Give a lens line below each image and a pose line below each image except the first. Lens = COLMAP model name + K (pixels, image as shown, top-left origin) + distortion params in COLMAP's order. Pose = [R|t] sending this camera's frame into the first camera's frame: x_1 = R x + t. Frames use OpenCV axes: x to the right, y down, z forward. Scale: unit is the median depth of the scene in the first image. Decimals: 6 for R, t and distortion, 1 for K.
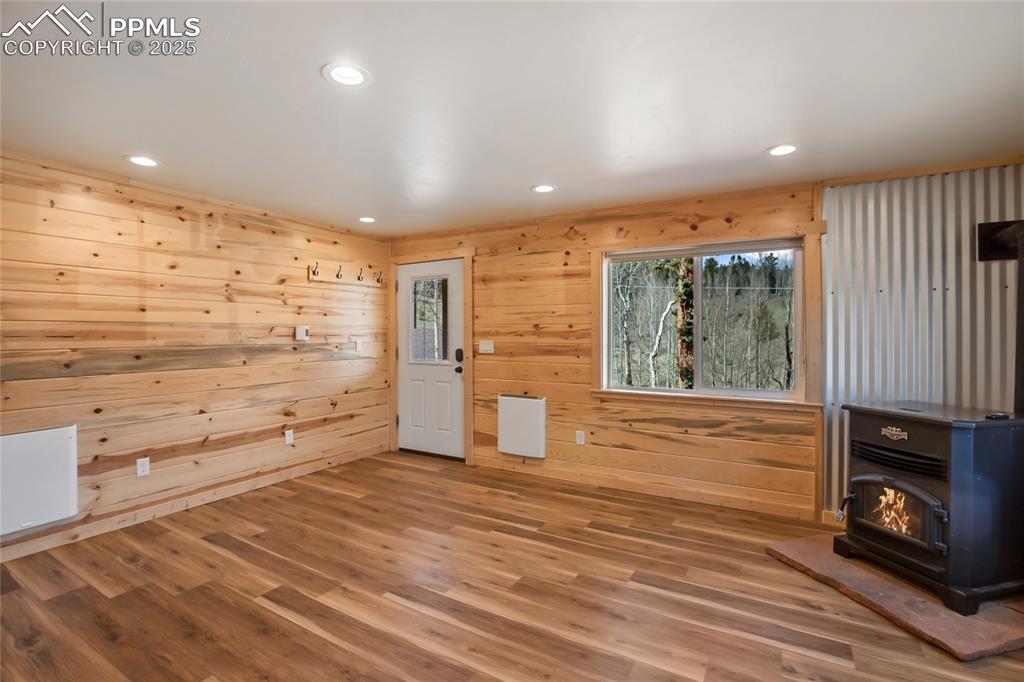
lens RADIAL K [[476.9, 0, 509.4], [0, 476.9, 325.4], [0, 0, 1]] dist [-0.046528, 0.013649]
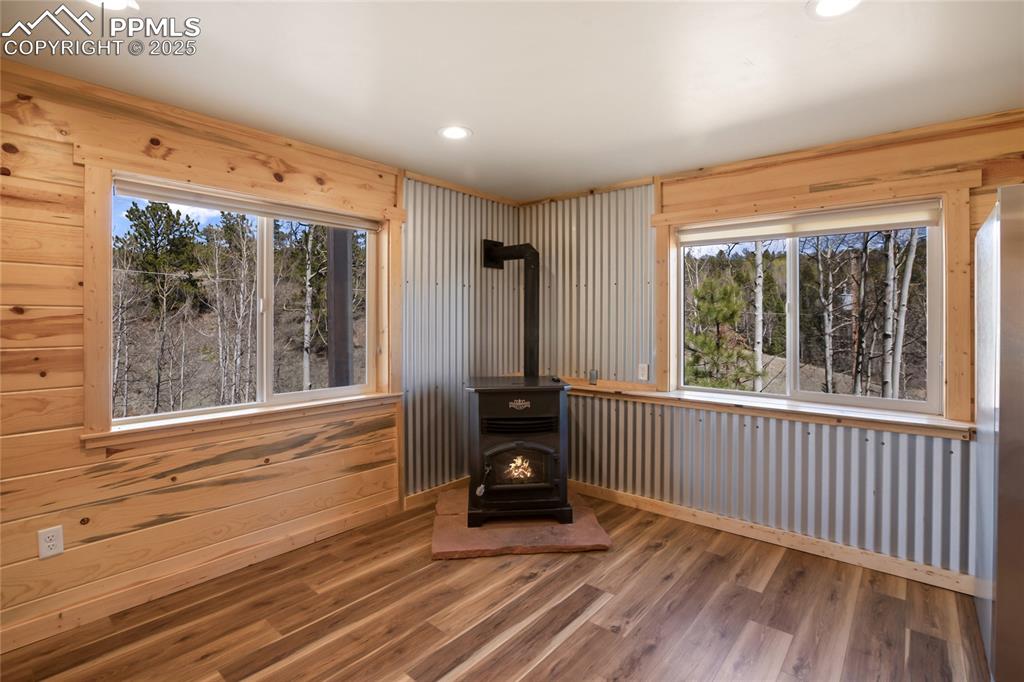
lens RADIAL K [[482.0, 0, 513.0], [0, 482.0, 316.4], [0, 0, 1]] dist [-0.045534, 0.014343]
pose [[0.169593, 0.005481, 0.985499, -0.276717], [-0.012282, 0.999919, -0.003447, 0.005003], [-0.985438, -0.011520, 0.169647, 0.538232]]
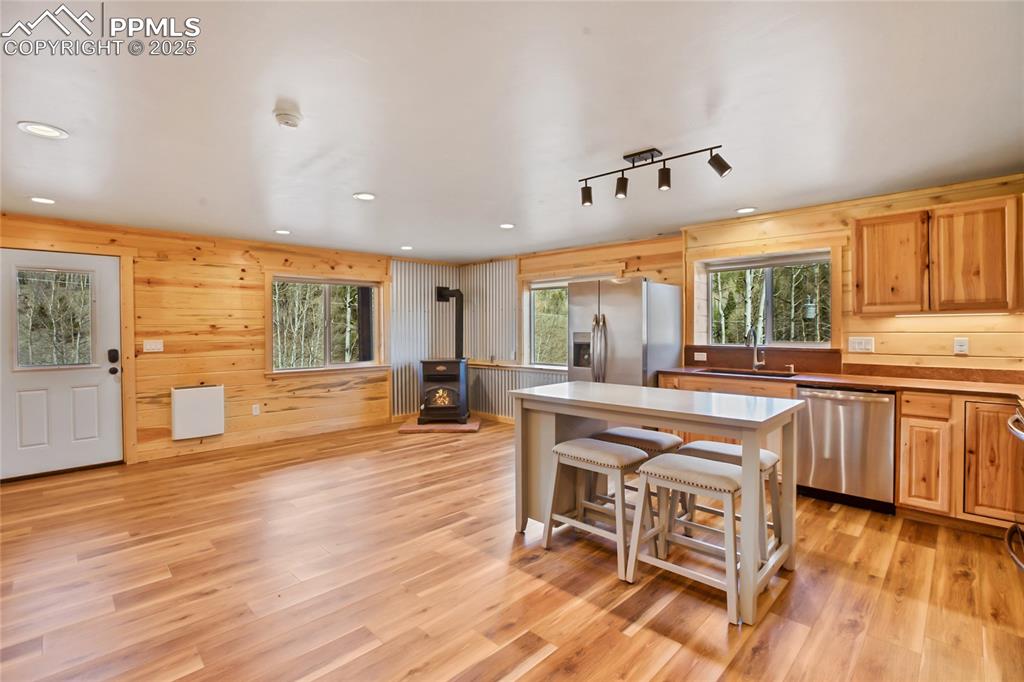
lens RADIAL K [[476.9, 0, 509.4], [0, 476.9, 325.4], [0, 0, 1]] dist [-0.046528, 0.013649]
pose [[0.249931, 0.006229, 0.968244, -1.114729], [-0.003911, 0.999978, -0.005423, 0.002948], [-0.968256, -0.002431, 0.249950, -0.025549]]
